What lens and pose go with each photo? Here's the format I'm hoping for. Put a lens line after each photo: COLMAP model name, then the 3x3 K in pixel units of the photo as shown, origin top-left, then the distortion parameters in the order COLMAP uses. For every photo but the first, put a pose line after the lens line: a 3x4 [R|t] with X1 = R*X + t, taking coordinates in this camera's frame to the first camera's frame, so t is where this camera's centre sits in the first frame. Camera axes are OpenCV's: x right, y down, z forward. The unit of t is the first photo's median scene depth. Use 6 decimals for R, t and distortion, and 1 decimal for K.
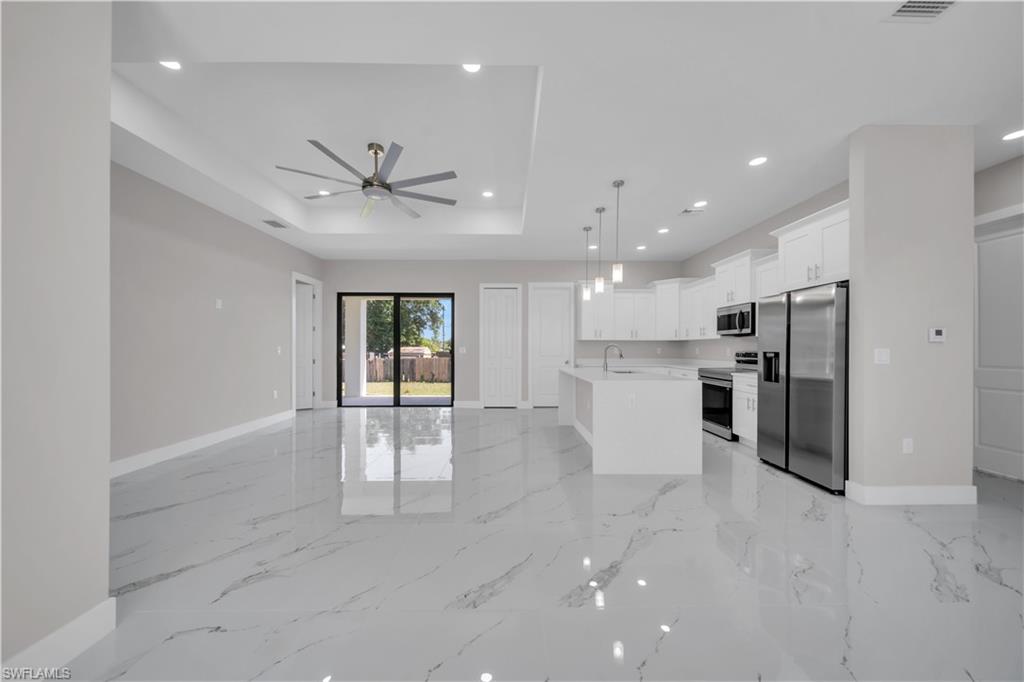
lens RADIAL K [[353.8, 0, 512.8], [0, 353.8, 346.1], [0, 0, 1]] dist [0.000998, 0.000032]
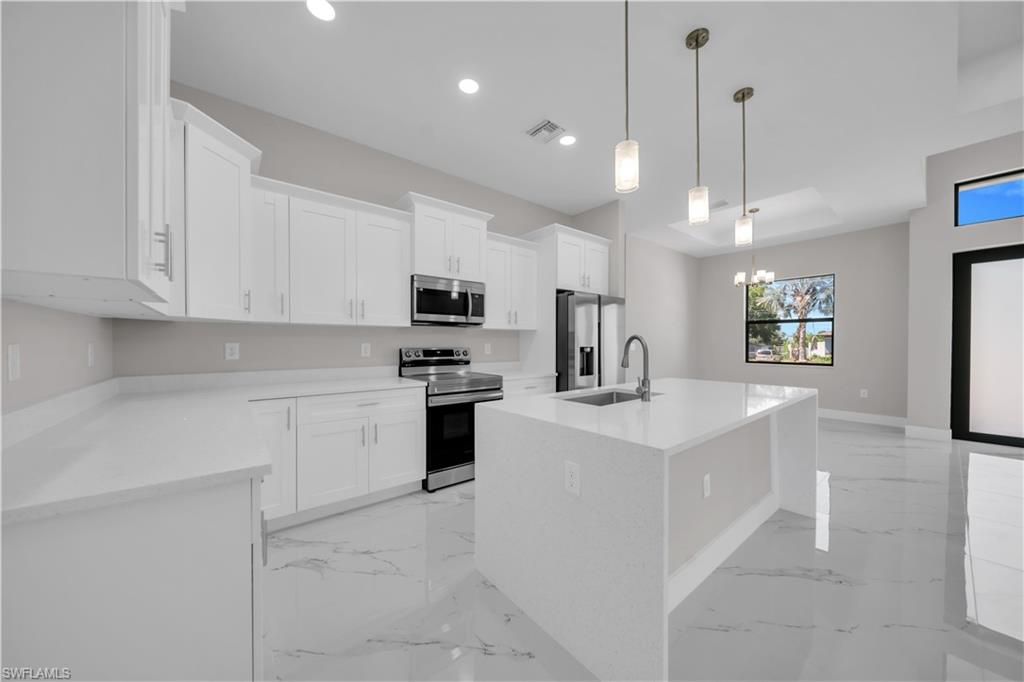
lens RADIAL K [[353.8, 0, 512.8], [0, 353.8, 346.1], [0, 0, 1]] dist [0.000998, 0.000032]
pose [[-0.617660, -0.011578, 0.786360, 0.027866], [-0.005450, 0.999931, 0.010442, 0.003341], [-0.786426, 0.002163, -0.617681, 1.252537]]
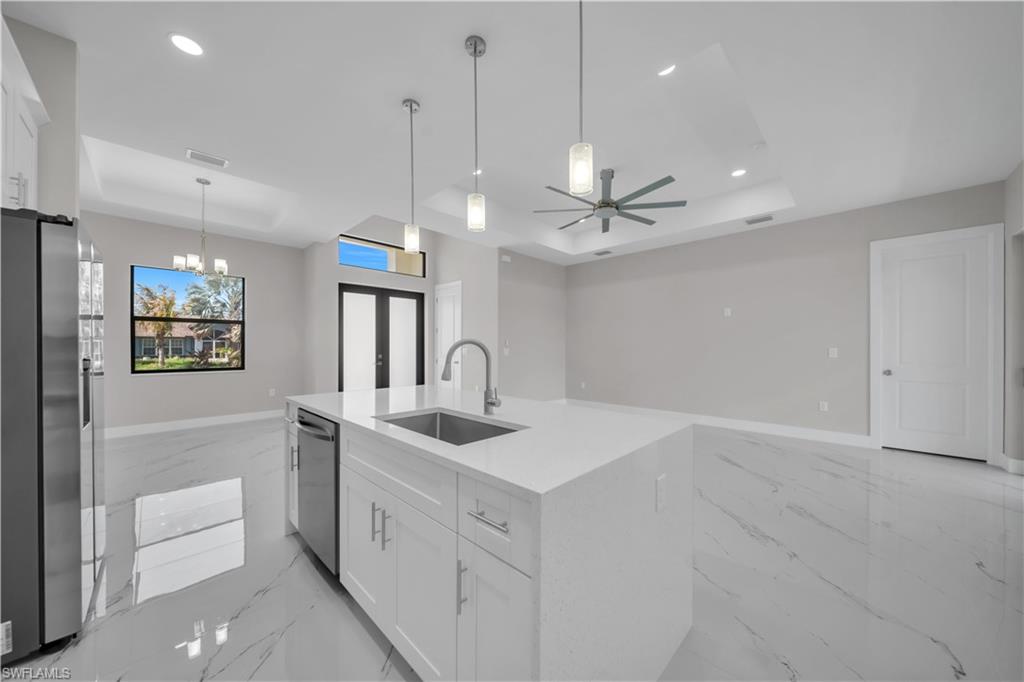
lens RADIAL K [[353.8, 0, 512.8], [0, 353.8, 346.1], [0, 0, 1]] dist [0.000998, 0.000032]
pose [[-0.713782, -0.005306, -0.700348, 0.454340], [-0.001879, 0.999982, -0.005661, 0.003578], [0.700366, -0.002725, -0.713779, 1.160945]]
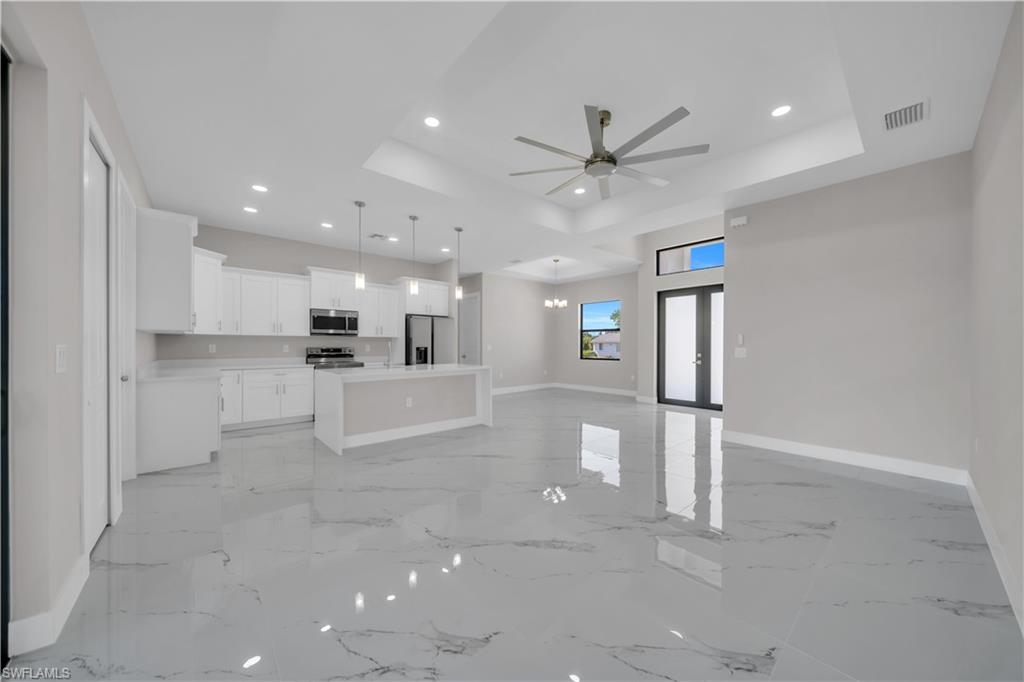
lens RADIAL K [[353.8, 0, 512.8], [0, 353.8, 346.1], [0, 0, 1]] dist [0.000998, 0.000032]
pose [[-0.646610, -0.008003, 0.762779, -0.664864], [-0.007157, 0.999965, 0.004424, -0.000127], [-0.762787, -0.002599, -0.646645, 1.254570]]
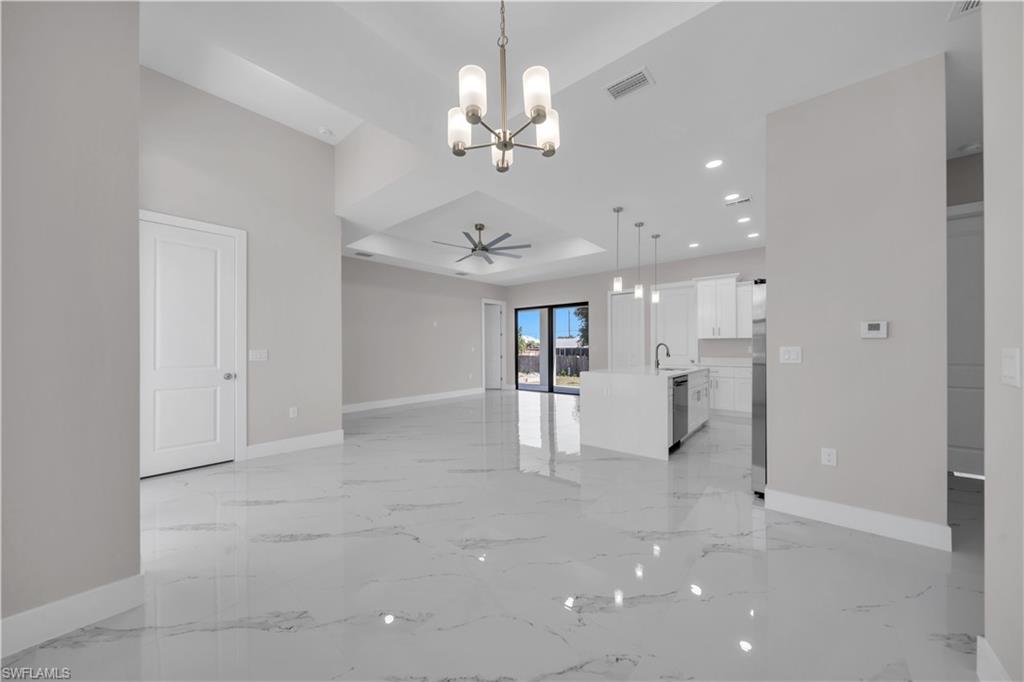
lens RADIAL K [[355.8, 0, 517.8], [0, 355.8, 339.8], [0, 0, 1]] dist [-0.000016, -0.000063]
pose [[0.757926, -0.018256, -0.652085, 0.592726], [0.008368, 0.999798, -0.018266, 0.000155], [0.652287, 0.008388, 0.757926, -0.095711]]
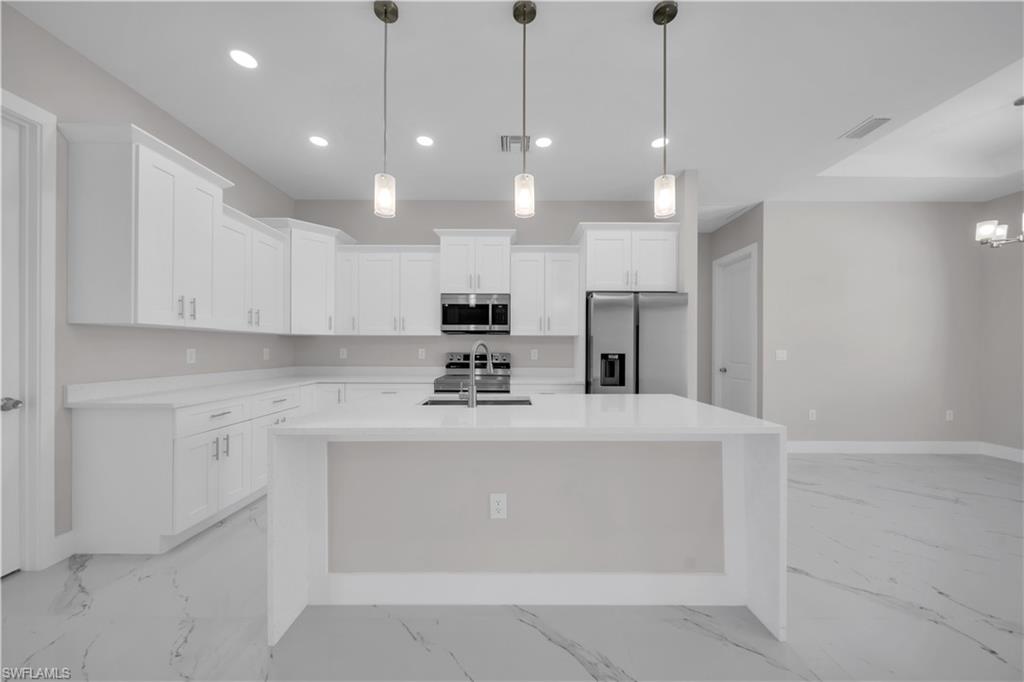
lens RADIAL K [[353.2, 0, 512.7], [0, 353.2, 348.3], [0, 0, 1]] dist [-0.001703, -0.000113]
pose [[0.018245, -0.001951, 0.999832, -0.136821], [-0.006812, 0.999975, 0.002076, 0.002129], [-0.999810, -0.006848, 0.018231, 0.857608]]
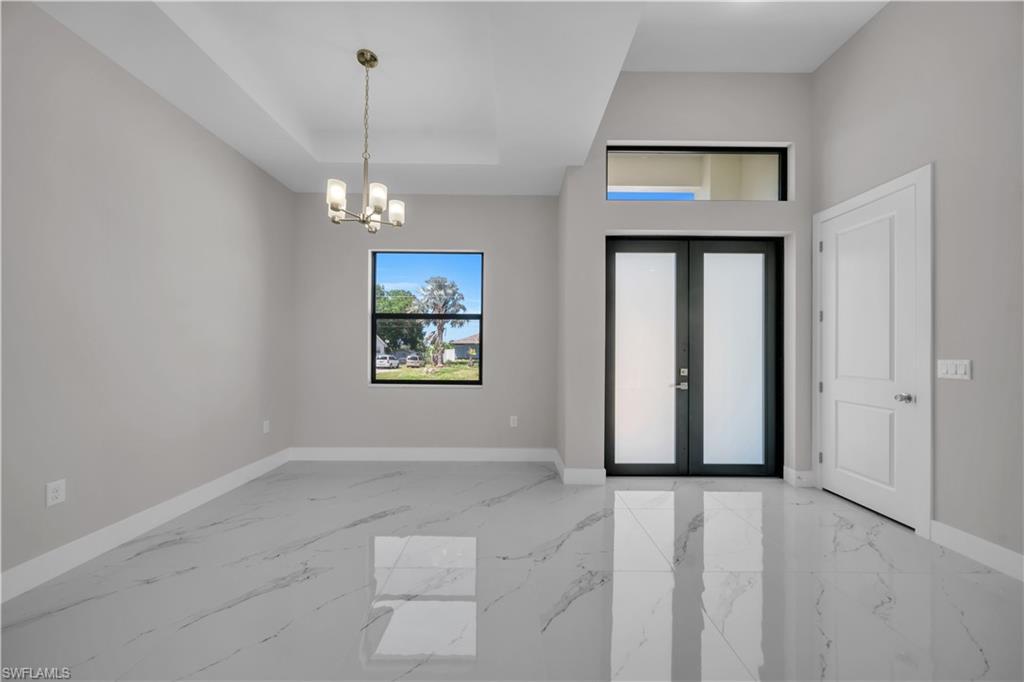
lens RADIAL K [[353.8, 0, 512.8], [0, 353.8, 346.1], [0, 0, 1]] dist [0.000998, 0.000032]
pose [[-0.999818, -0.012277, 0.014611, 0.200360], [-0.012505, 0.999800, -0.015623, 0.000624], [-0.014416, -0.015803, -0.999771, 0.552021]]
